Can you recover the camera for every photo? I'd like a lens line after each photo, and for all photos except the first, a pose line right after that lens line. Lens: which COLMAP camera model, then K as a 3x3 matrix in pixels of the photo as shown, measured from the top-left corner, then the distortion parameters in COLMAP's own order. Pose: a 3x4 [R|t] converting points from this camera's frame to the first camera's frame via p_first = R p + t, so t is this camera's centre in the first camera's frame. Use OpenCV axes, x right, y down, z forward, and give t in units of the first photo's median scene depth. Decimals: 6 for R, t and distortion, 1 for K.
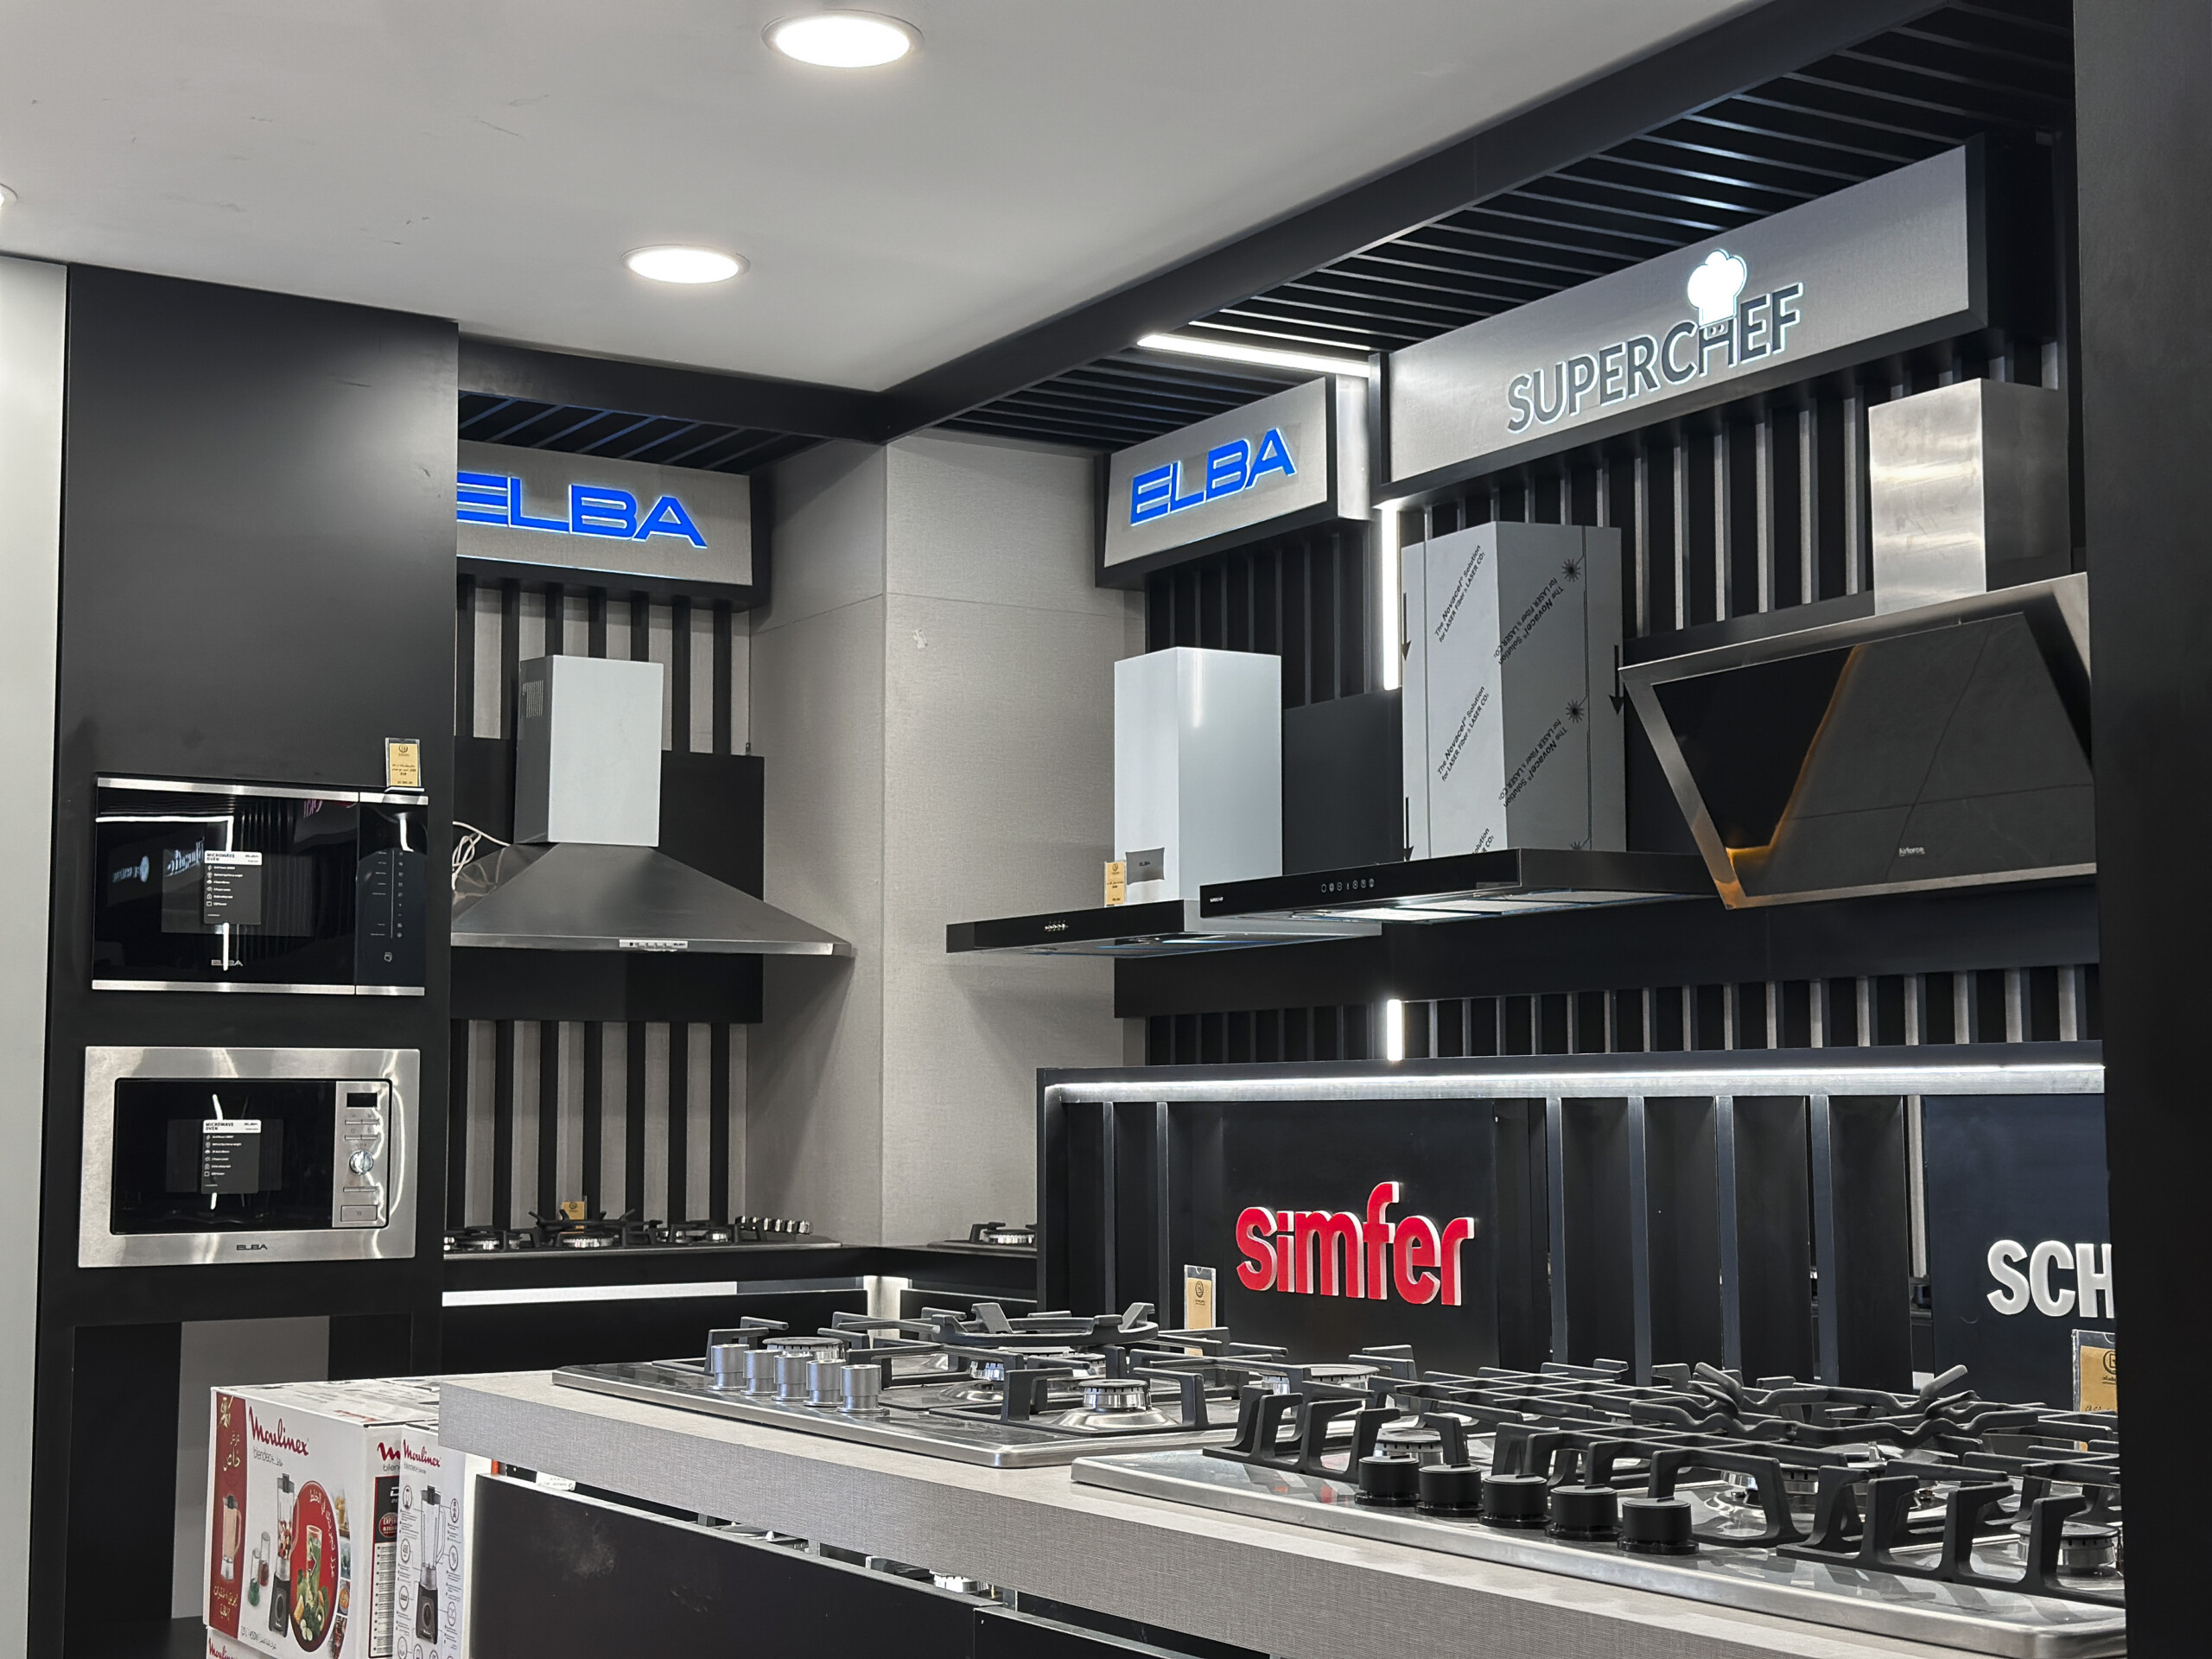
lens RADIAL K [[3141.5, 0, 1107.6], [0, 3141.5, 831.3], [0, 0, 1]] dist [0.087697, 0.000000]
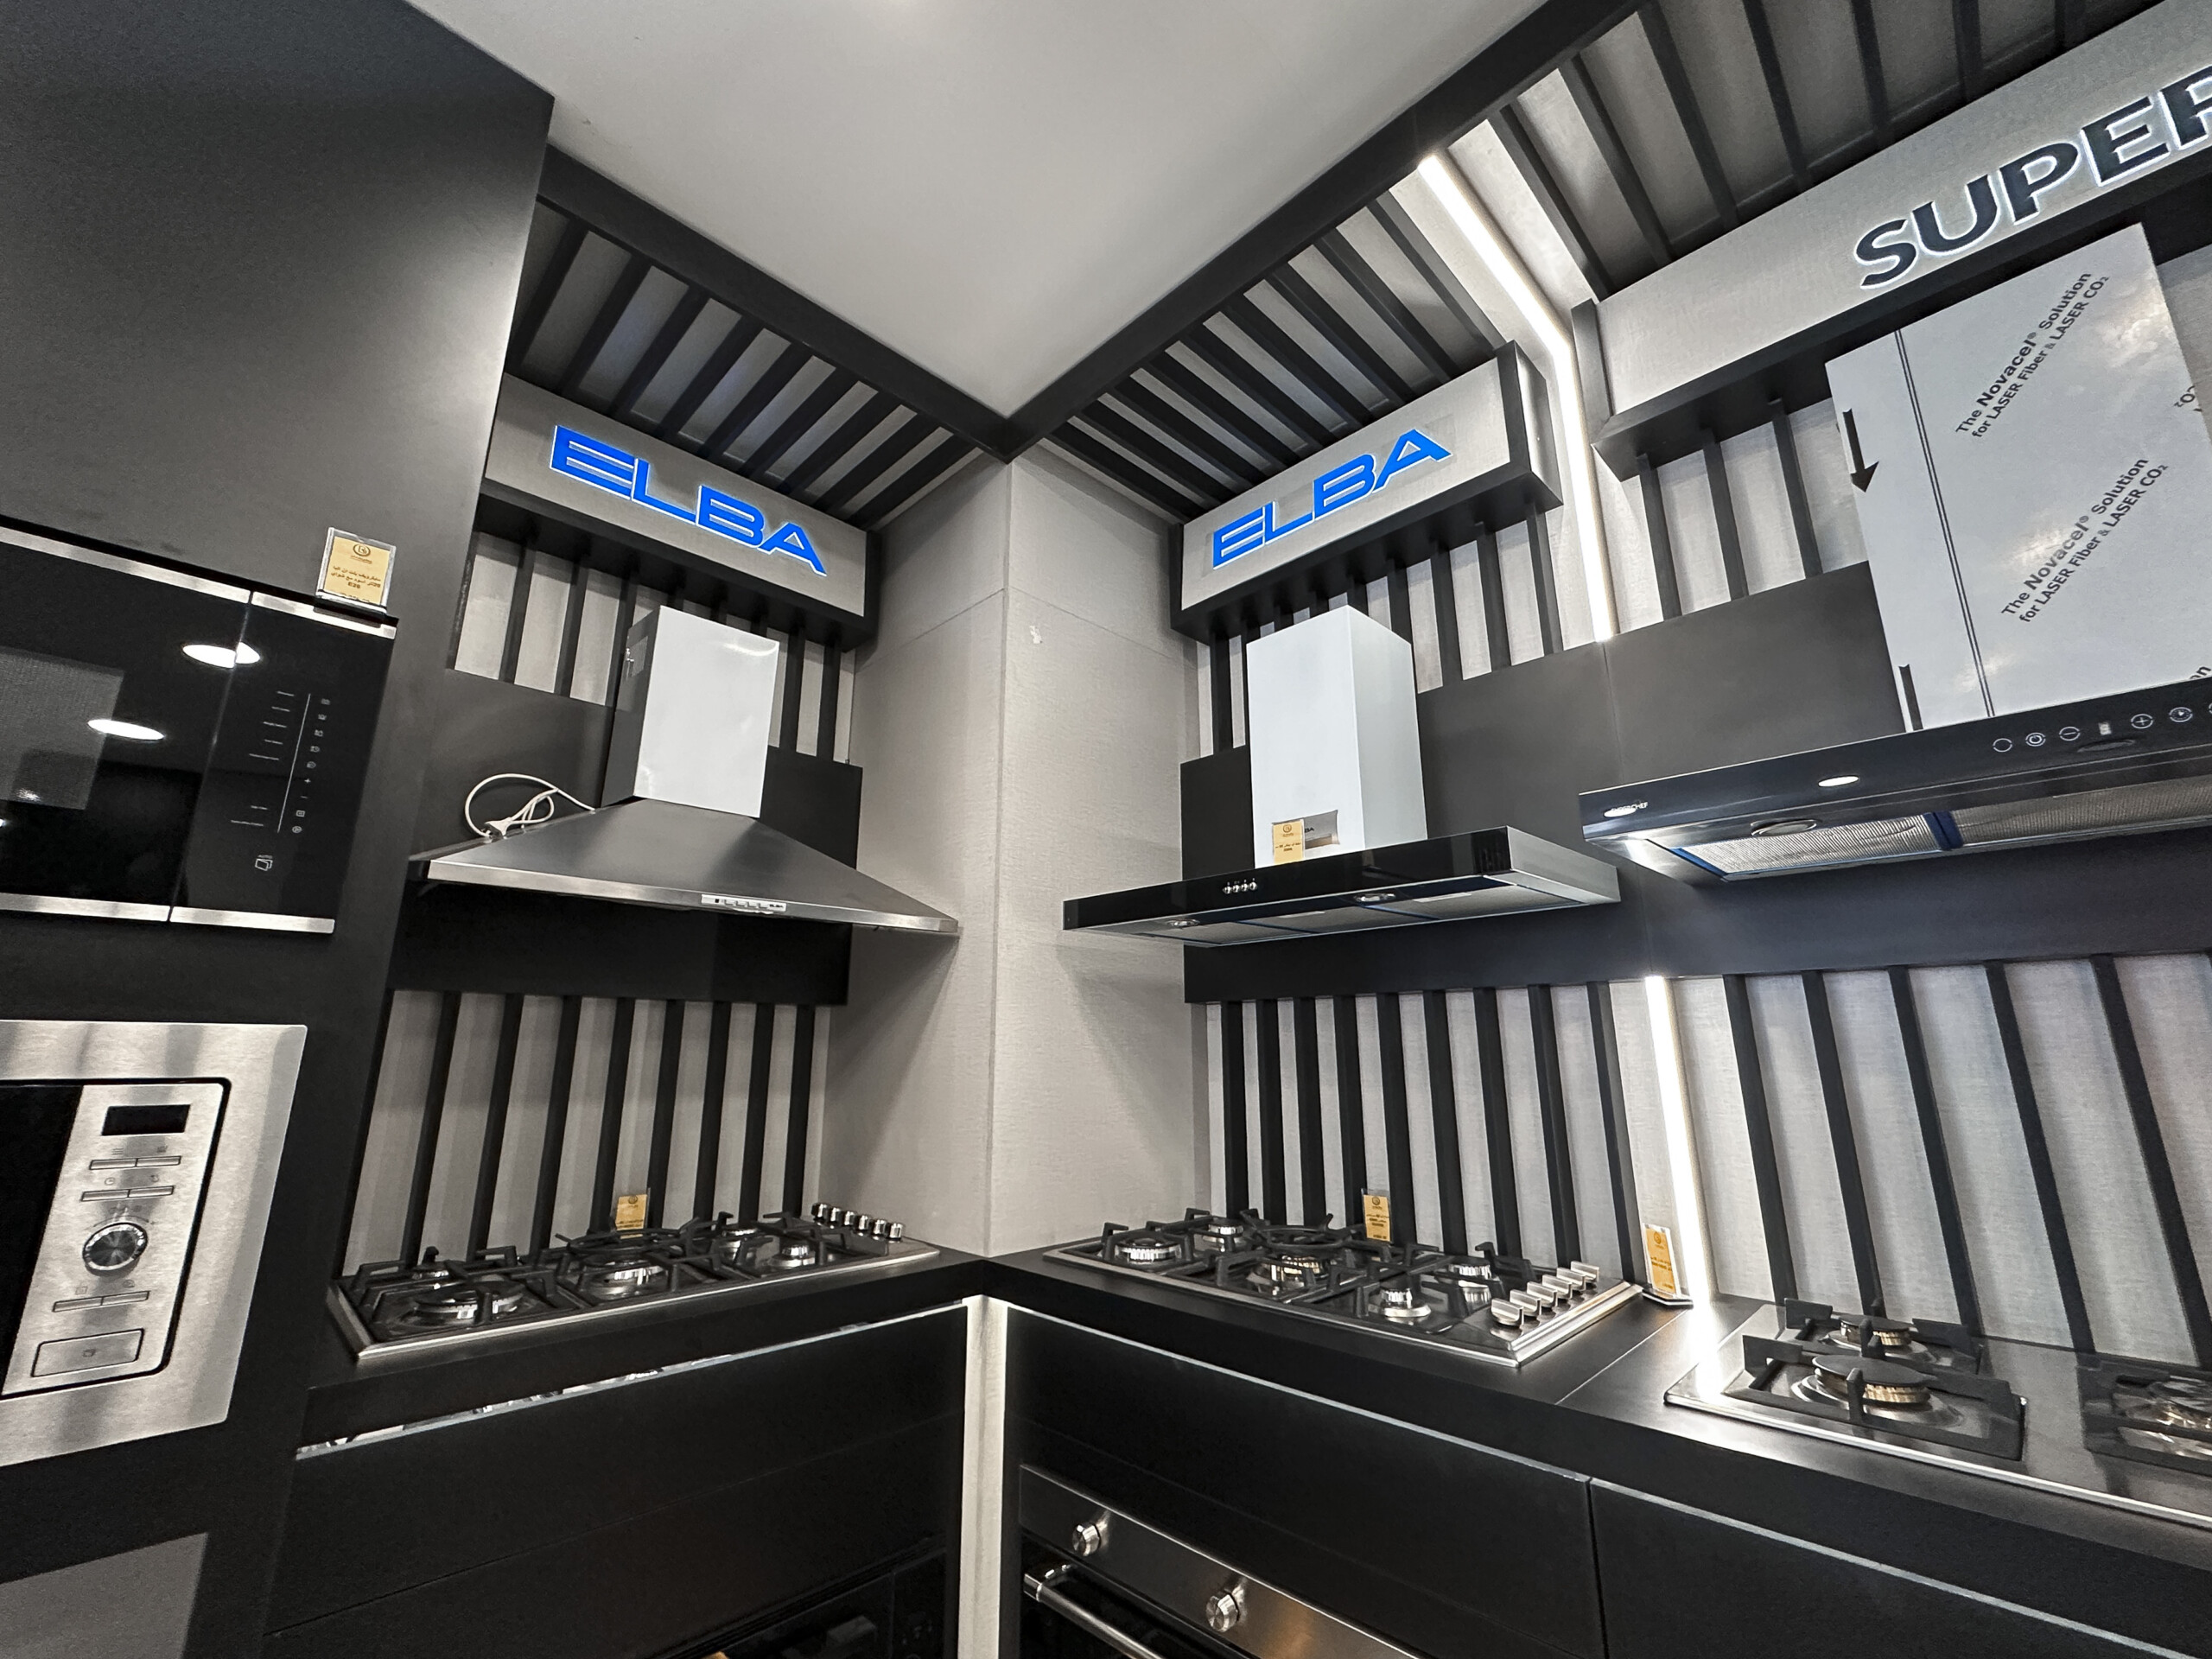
lens RADIAL K [[907.4, 0, 1106.1], [0, 907.4, 821.4], [0, 0, 1]] dist [-0.011528, 0.002122]
pose [[0.974480, 0.055699, 0.217455, -0.098518], [-0.020736, 0.986921, -0.159868, 0.048539], [-0.223515, 0.151279, 0.962889, 0.701849]]
